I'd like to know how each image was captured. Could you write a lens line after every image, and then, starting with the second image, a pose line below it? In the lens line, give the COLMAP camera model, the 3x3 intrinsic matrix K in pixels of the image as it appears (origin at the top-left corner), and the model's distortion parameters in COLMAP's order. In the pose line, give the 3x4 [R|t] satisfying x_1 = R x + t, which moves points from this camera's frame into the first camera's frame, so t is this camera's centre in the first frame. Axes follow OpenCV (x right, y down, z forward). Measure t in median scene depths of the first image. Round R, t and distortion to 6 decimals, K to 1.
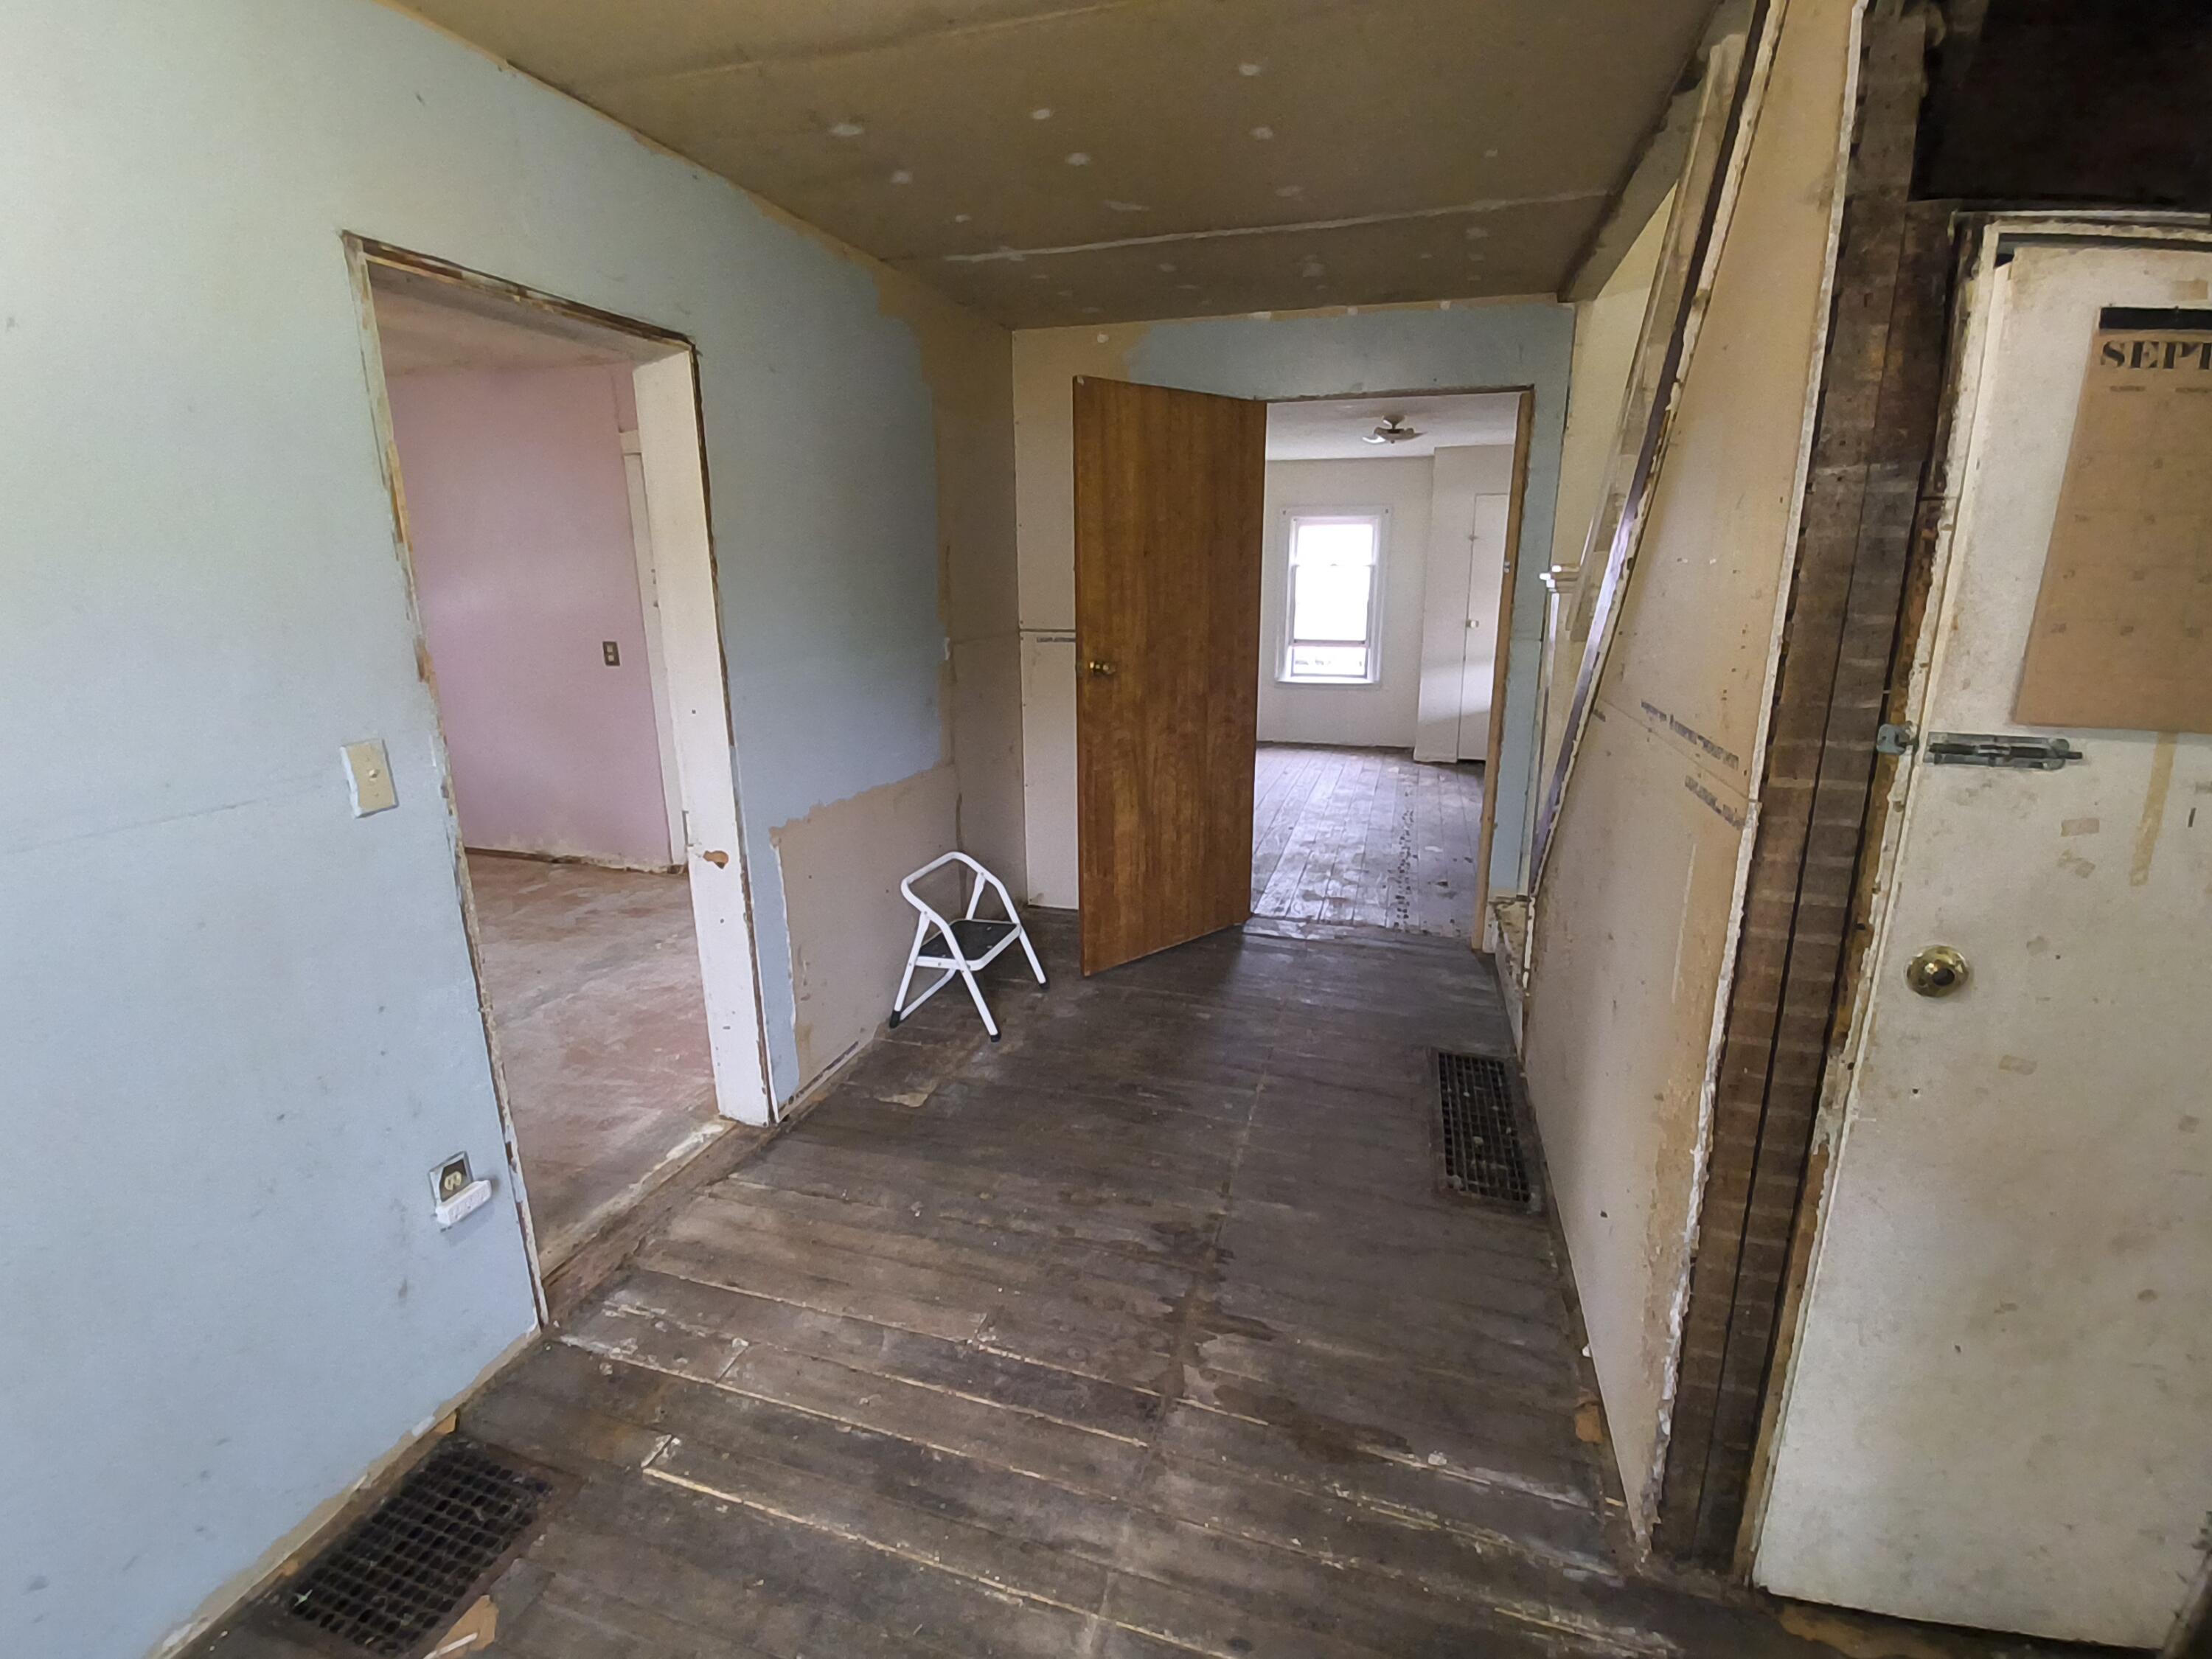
lens RADIAL K [[1007.3, 0, 1106.7], [0, 1007.3, 828.9], [0, 0, 1]] dist [-0.011894, -0.010190]
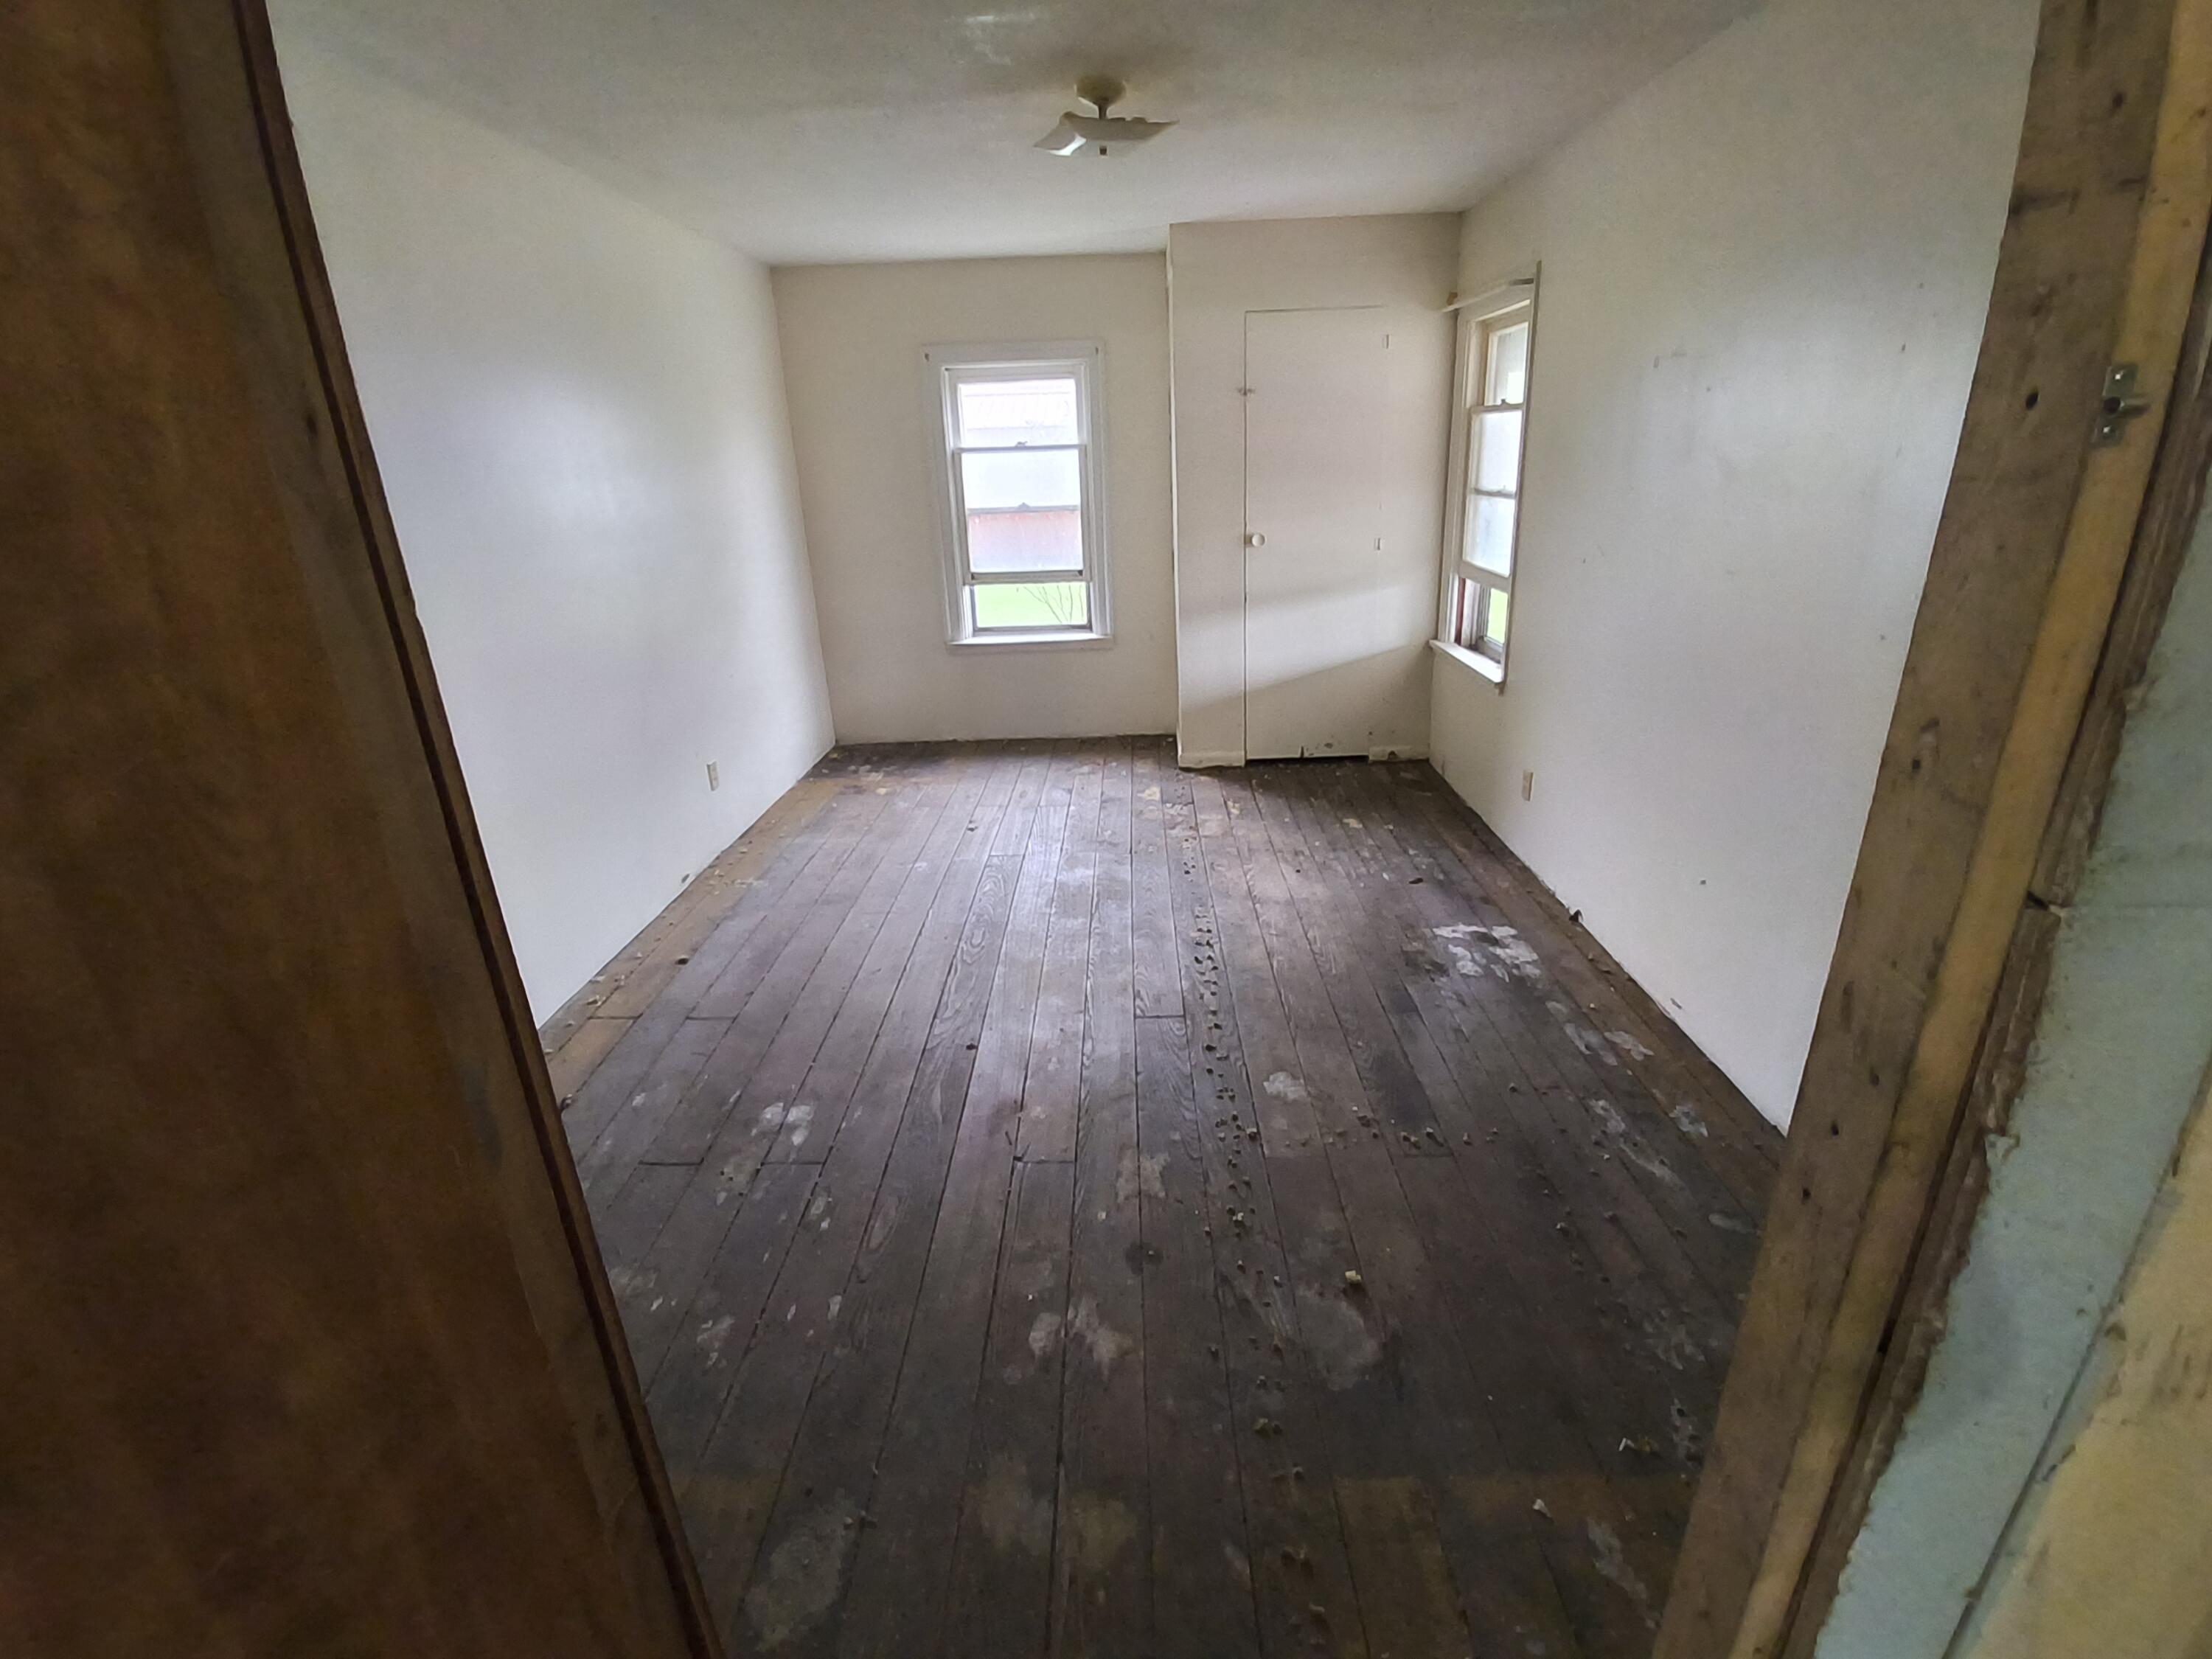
lens RADIAL K [[1007.3, 0, 1111.0], [0, 1007.3, 826.4], [0, 0, 1]] dist [-0.011894, -0.010190]
pose [[0.960267, -0.126209, 0.248914, 0.298109], [0.100880, 0.988567, 0.112064, -0.300555], [-0.260211, -0.082501, 0.962021, 1.163624]]
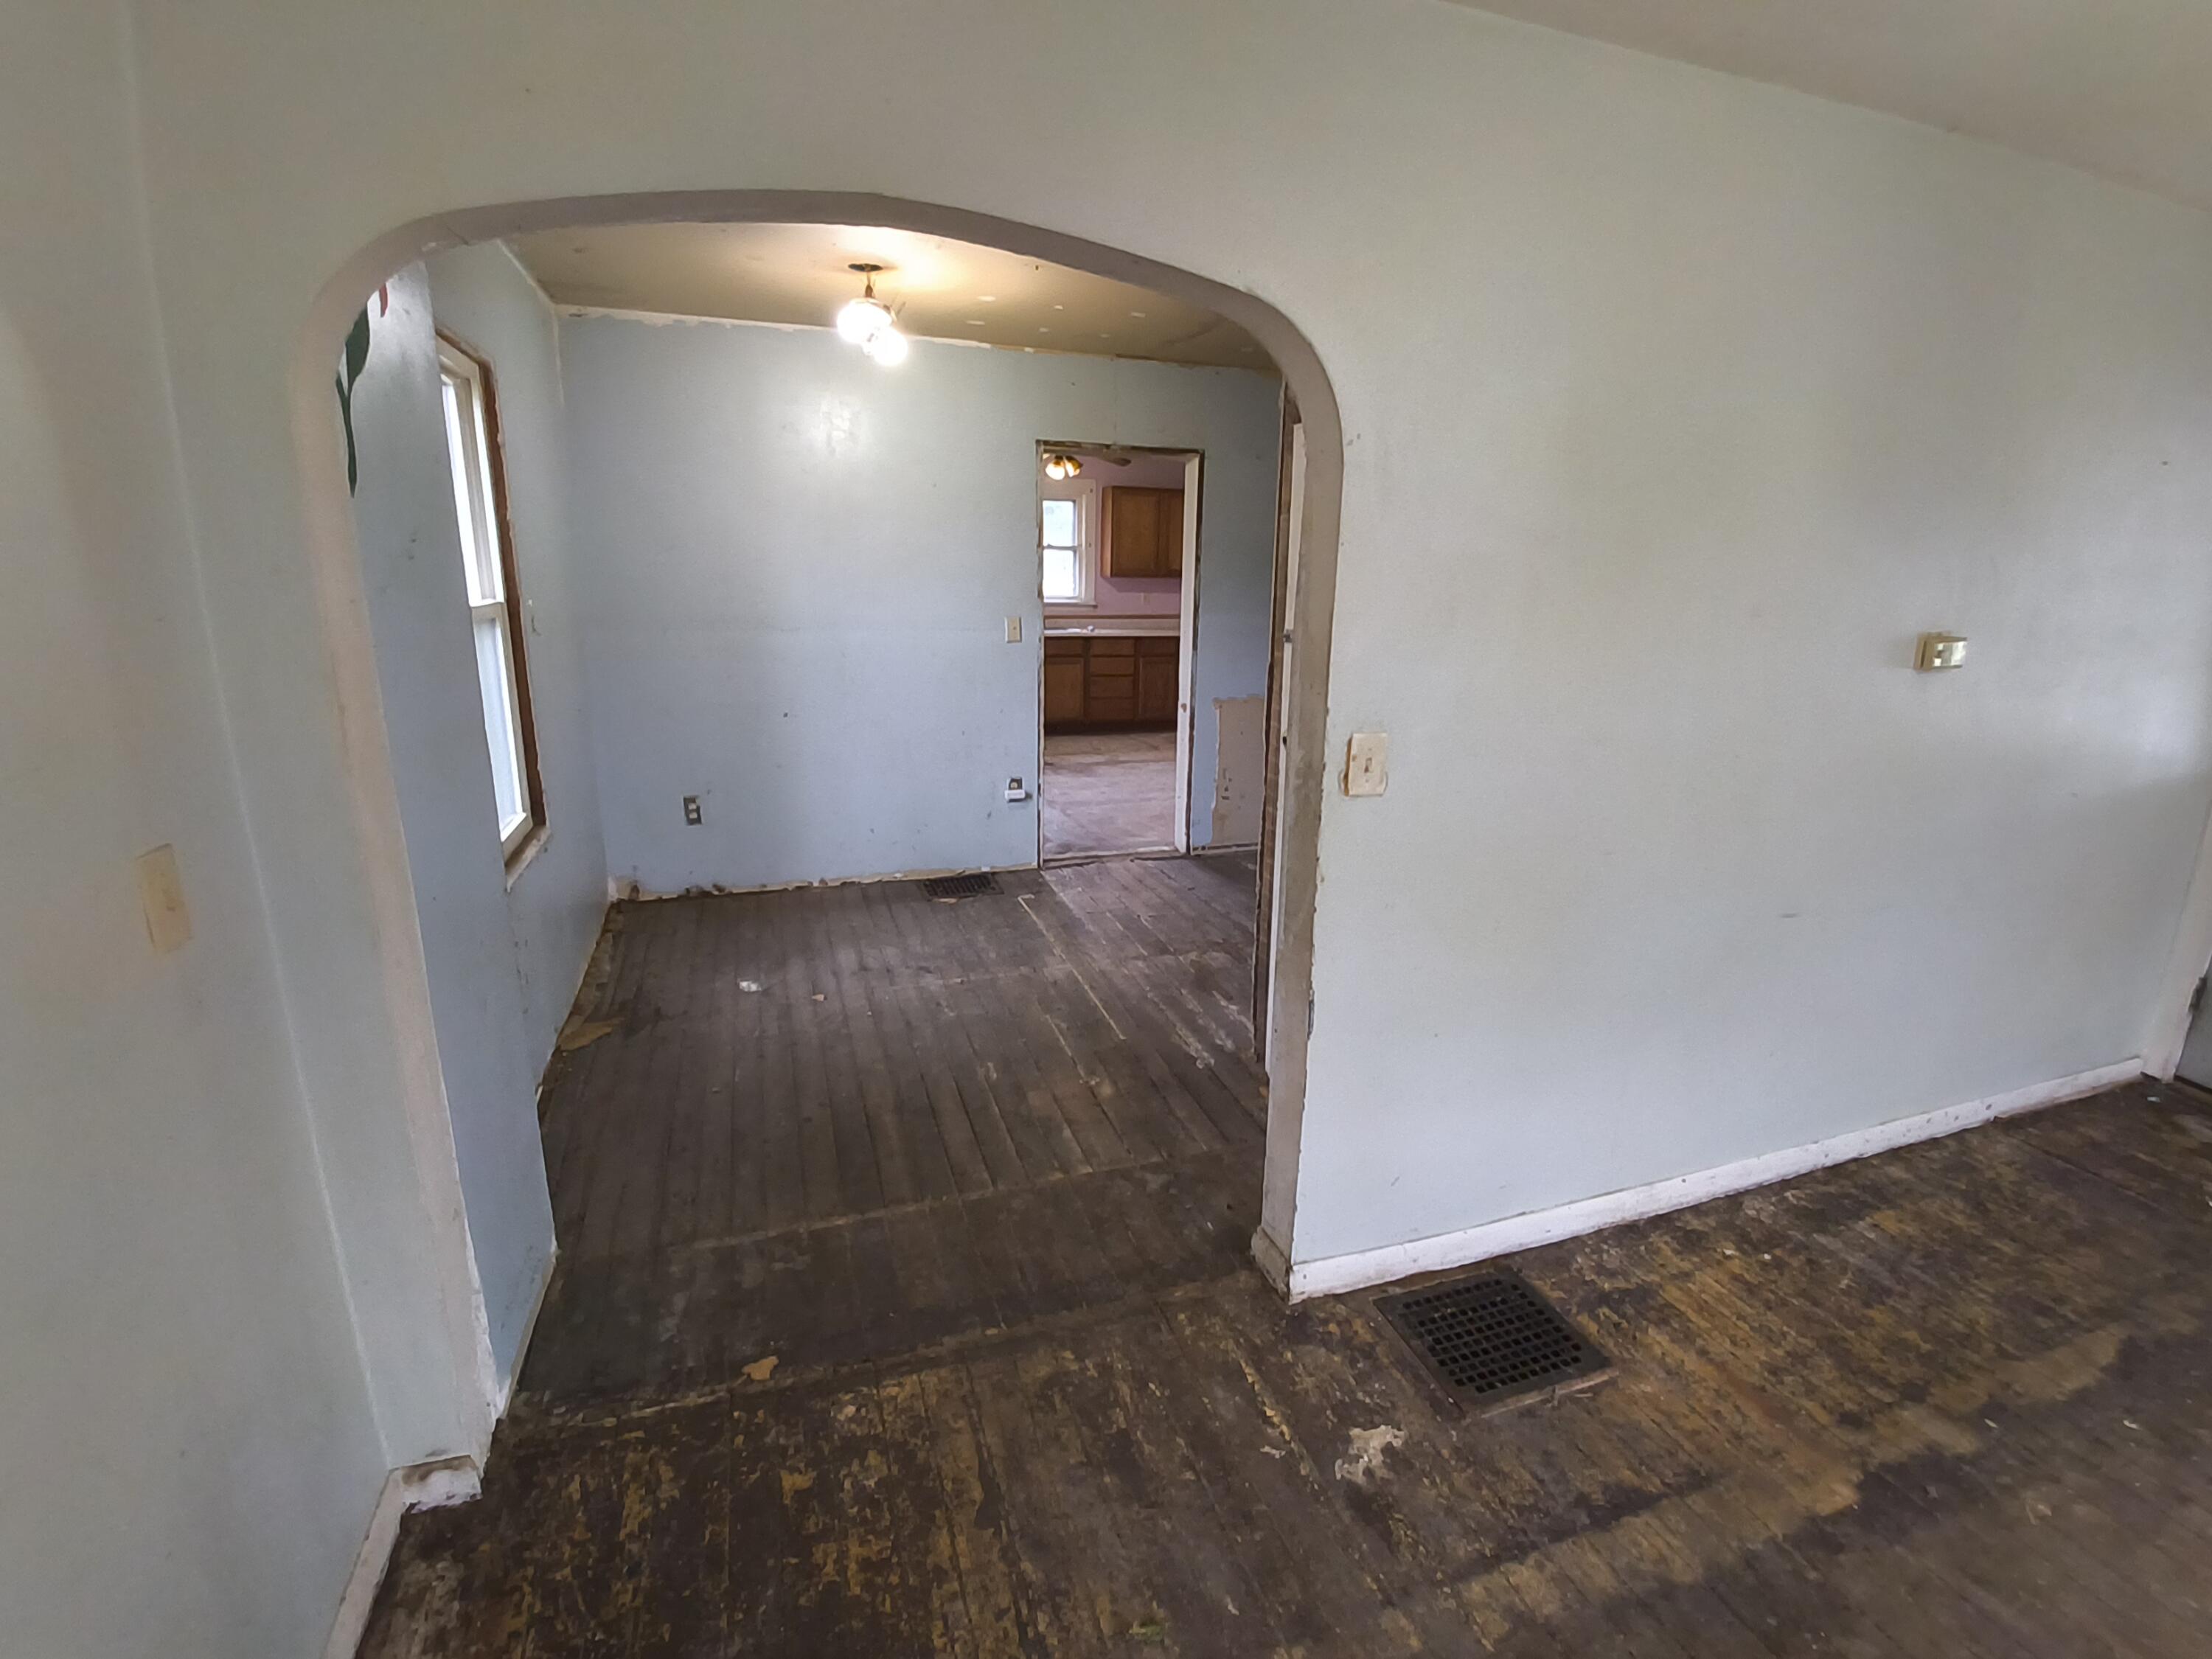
lens RADIAL K [[1007.3, 0, 1108.8], [0, 1007.3, 832.8], [0, 0, 1]] dist [-0.011894, -0.010190]
pose [[0.587891, 0.220246, -0.778380, 1.011661], [-0.222975, 0.969066, 0.105793, 0.083272], [0.777603, 0.111365, 0.618815, -0.286940]]
